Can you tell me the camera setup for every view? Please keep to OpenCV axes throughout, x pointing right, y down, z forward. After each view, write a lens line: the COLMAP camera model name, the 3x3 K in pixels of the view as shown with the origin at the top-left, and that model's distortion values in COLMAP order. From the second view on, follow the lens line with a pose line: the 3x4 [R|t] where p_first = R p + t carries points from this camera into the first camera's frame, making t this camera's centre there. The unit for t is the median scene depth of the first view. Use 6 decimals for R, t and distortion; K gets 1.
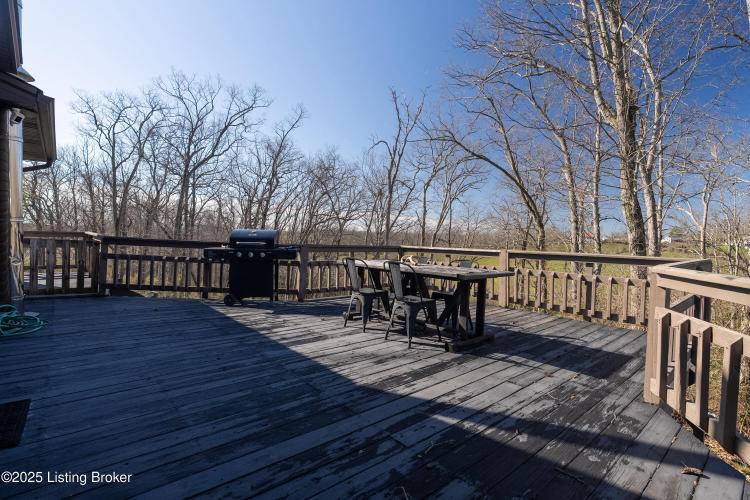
lens RADIAL K [[355.9, 0, 375.2], [0, 355.9, 249.0], [0, 0, 1]] dist [0.000284, -0.000956]
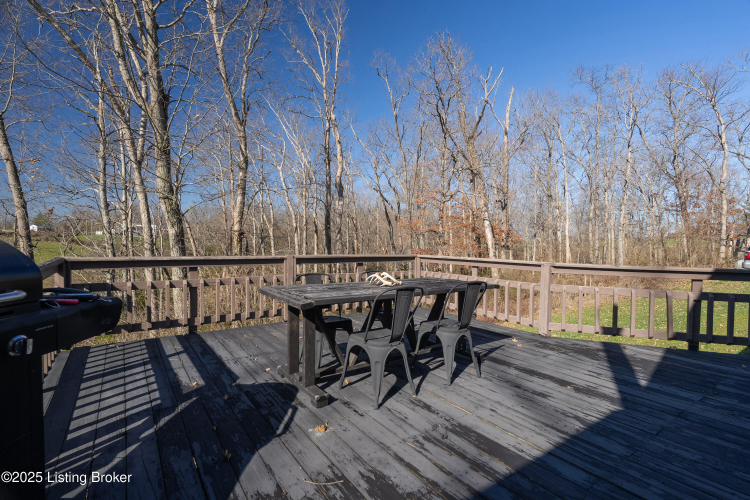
lens RADIAL K [[355.9, 0, 375.3], [0, 355.9, 249.0], [0, 0, 1]] dist [0.000284, -0.000956]
pose [[0.097739, -0.040015, 0.994407, -0.938467], [0.005627, 0.999198, 0.039655, -0.089924], [-0.995196, 0.001720, 0.097886, 1.375011]]
